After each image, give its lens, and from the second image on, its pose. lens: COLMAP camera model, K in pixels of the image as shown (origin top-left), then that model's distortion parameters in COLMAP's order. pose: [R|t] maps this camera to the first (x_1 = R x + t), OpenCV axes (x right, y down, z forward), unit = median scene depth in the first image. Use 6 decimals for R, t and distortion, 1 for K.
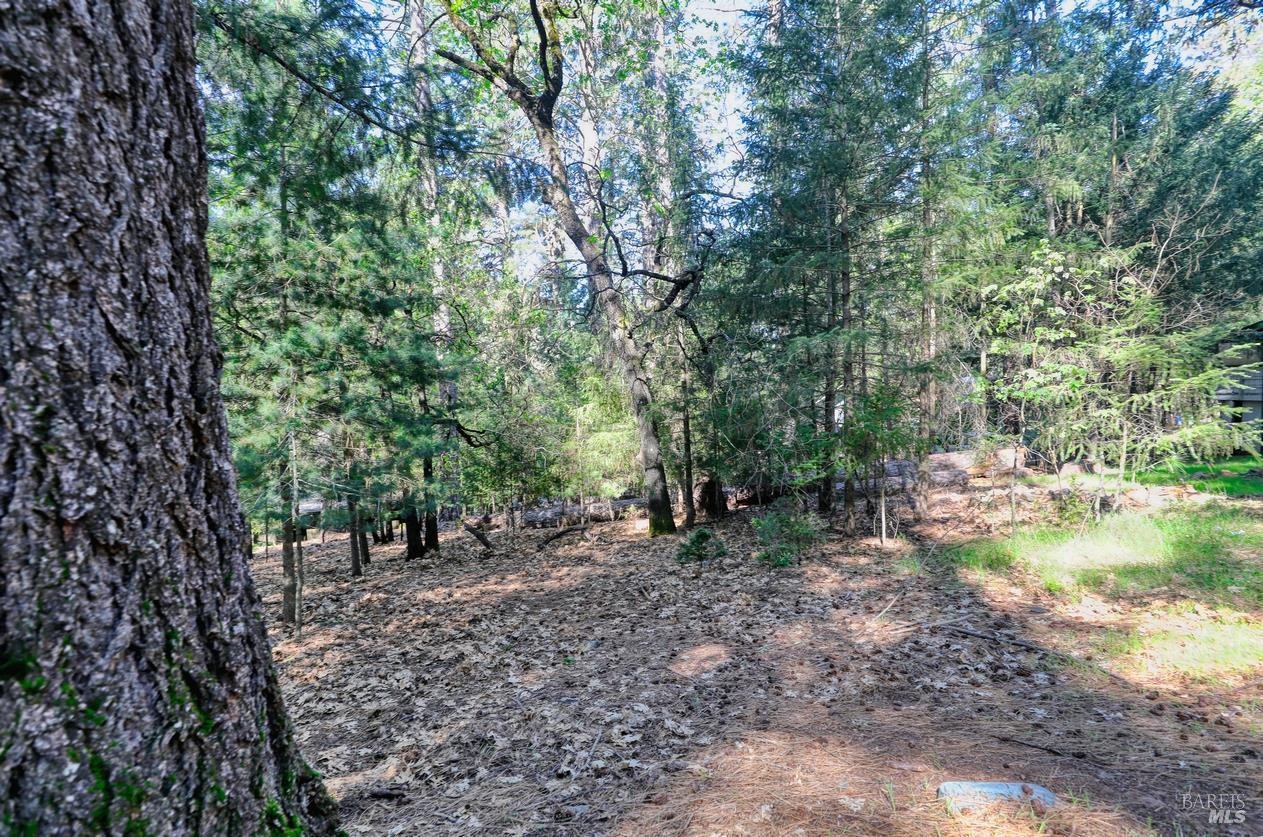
lens RADIAL K [[577.2, 0, 737.1], [0, 577.2, 416.7], [0, 0, 1]] dist [-0.023587, 0.000646]
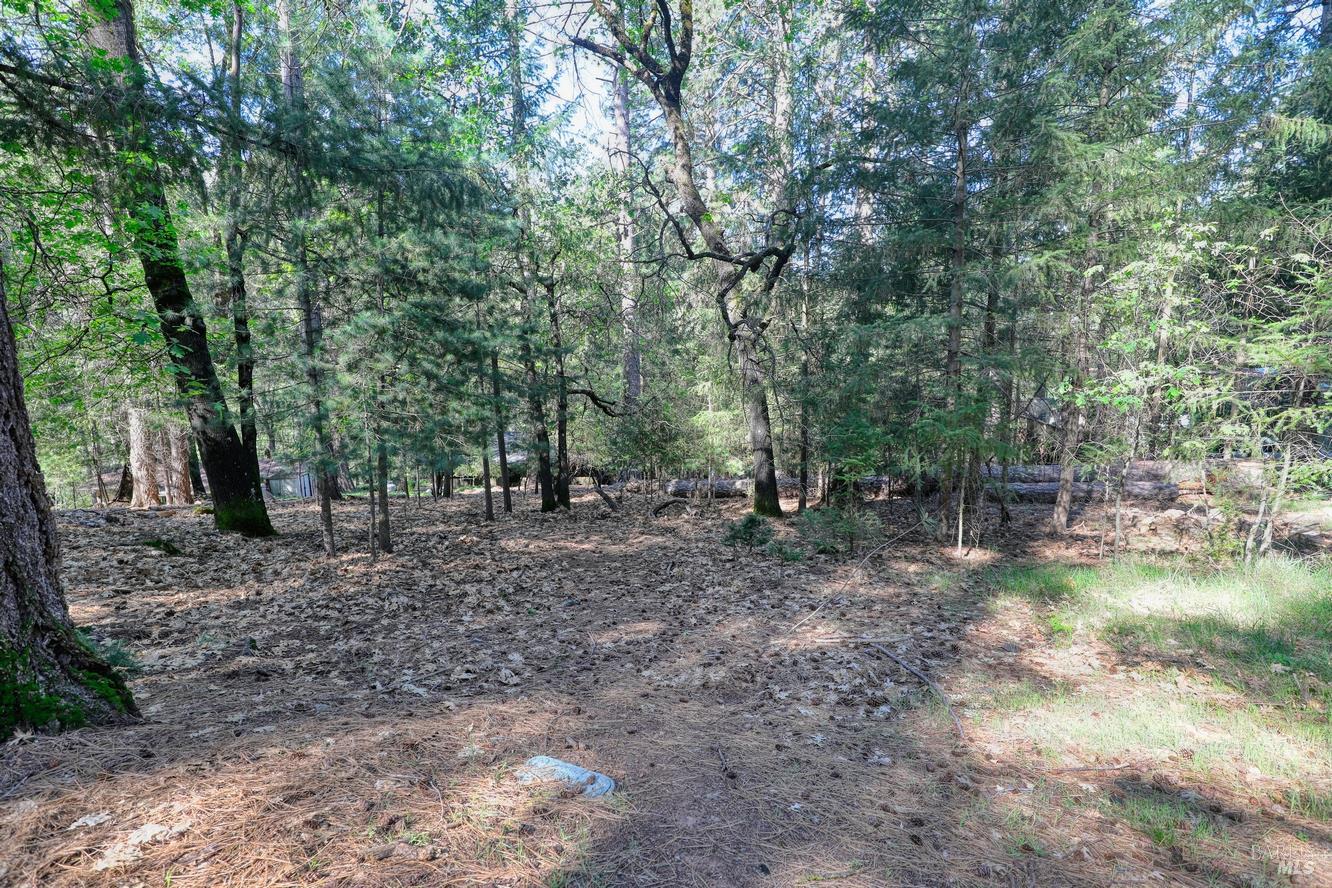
lens RADIAL K [[608.7, 0, 777.4], [0, 608.7, 442.1], [0, 0, 1]] dist [-0.023587, 0.000646]
pose [[0.948160, 0.079488, -0.307691, 0.291987], [-0.054229, 0.994482, 0.089804, -0.029135], [0.313132, -0.068463, 0.947239, 0.013301]]
